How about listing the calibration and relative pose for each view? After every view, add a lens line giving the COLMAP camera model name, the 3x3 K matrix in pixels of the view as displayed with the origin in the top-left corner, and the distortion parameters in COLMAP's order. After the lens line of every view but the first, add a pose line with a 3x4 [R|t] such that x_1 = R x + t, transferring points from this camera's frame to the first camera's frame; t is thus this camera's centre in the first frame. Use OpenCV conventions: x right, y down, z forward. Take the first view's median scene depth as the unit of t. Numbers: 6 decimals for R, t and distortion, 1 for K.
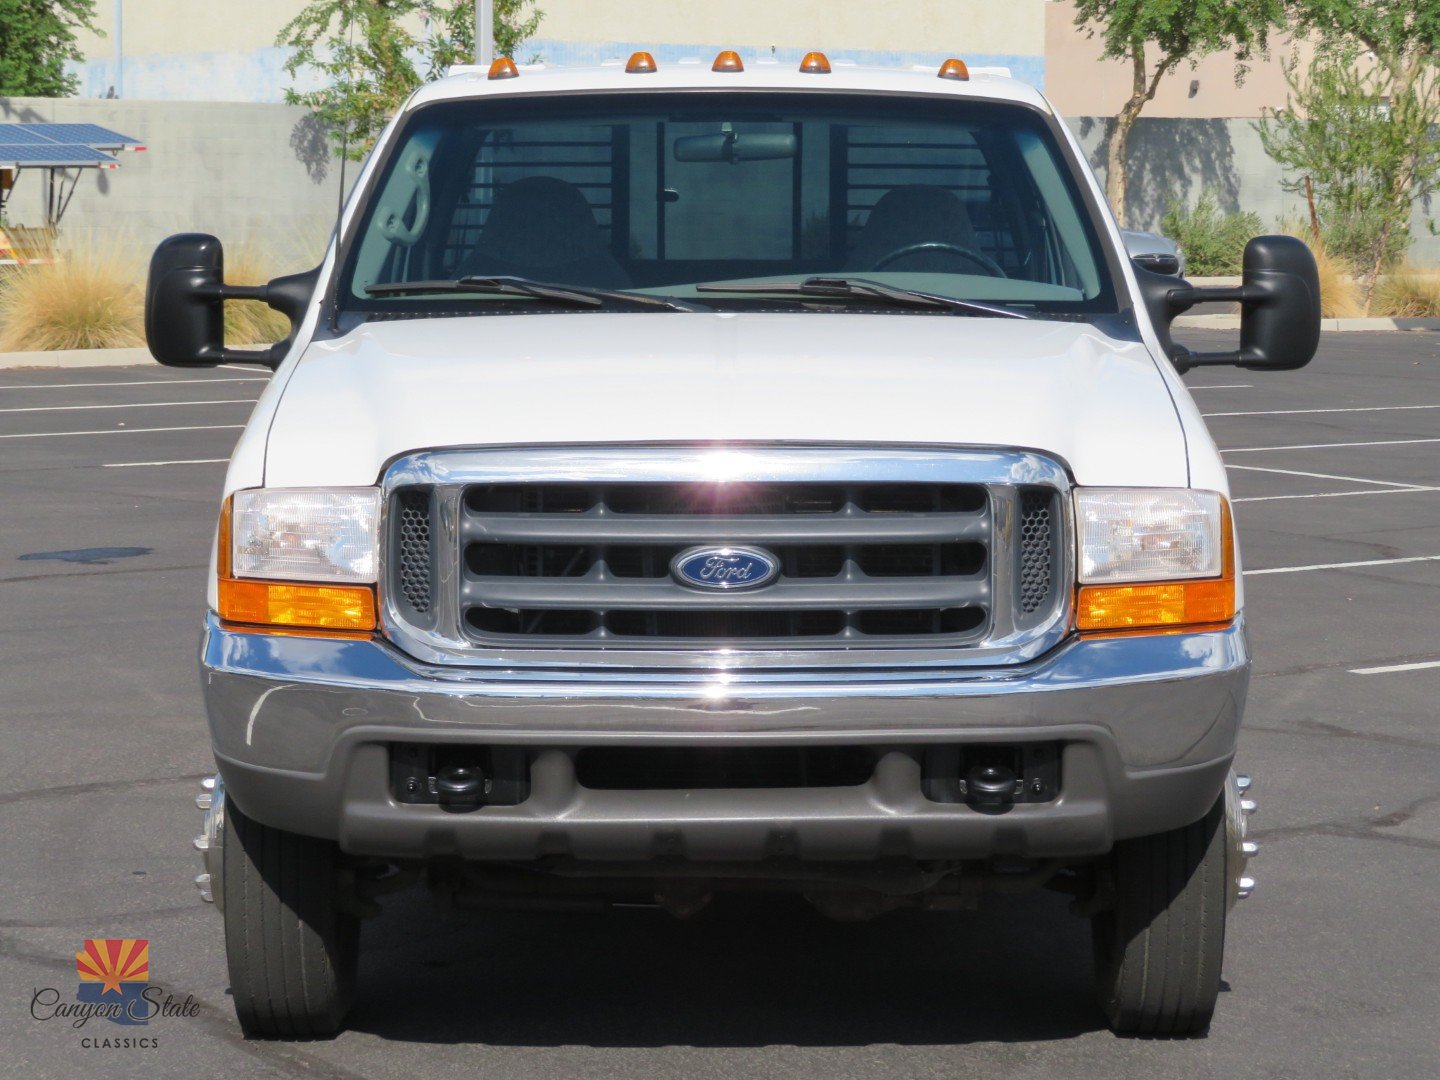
lens RADIAL K [[3974.8, 0, 720.0], [0, 3974.8, 540.0], [0, 0, 1]] dist [-0.017426, 0.485062]
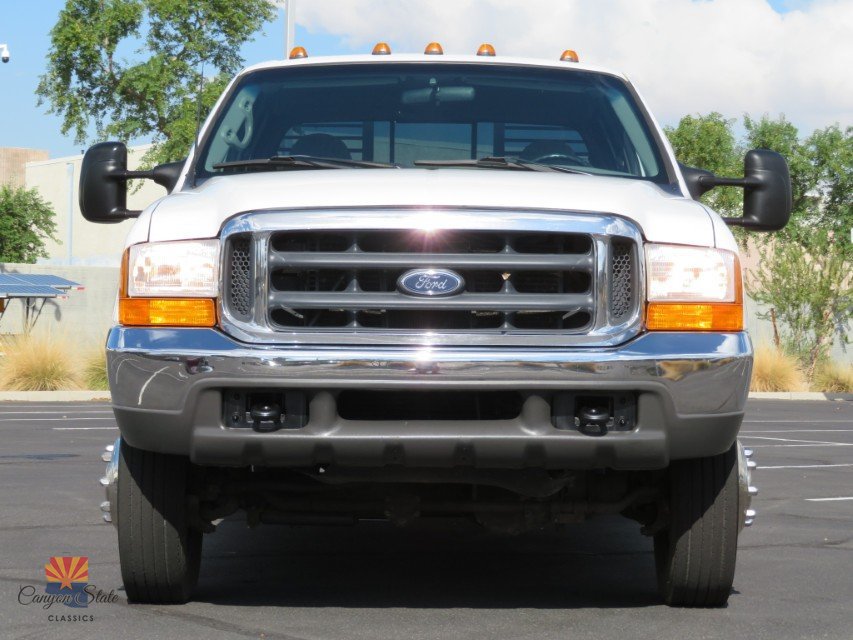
lens RADIAL K [[2354.5, 0, 426.5], [0, 2354.5, 320.0], [0, 0, 1]] dist [-0.017426, 0.485062]
pose [[0.999953, 0.009591, 0.001422, -0.001672], [-0.009383, 0.994188, -0.107253, 0.122607], [-0.002442, 0.107234, 0.994231, 0.042774]]
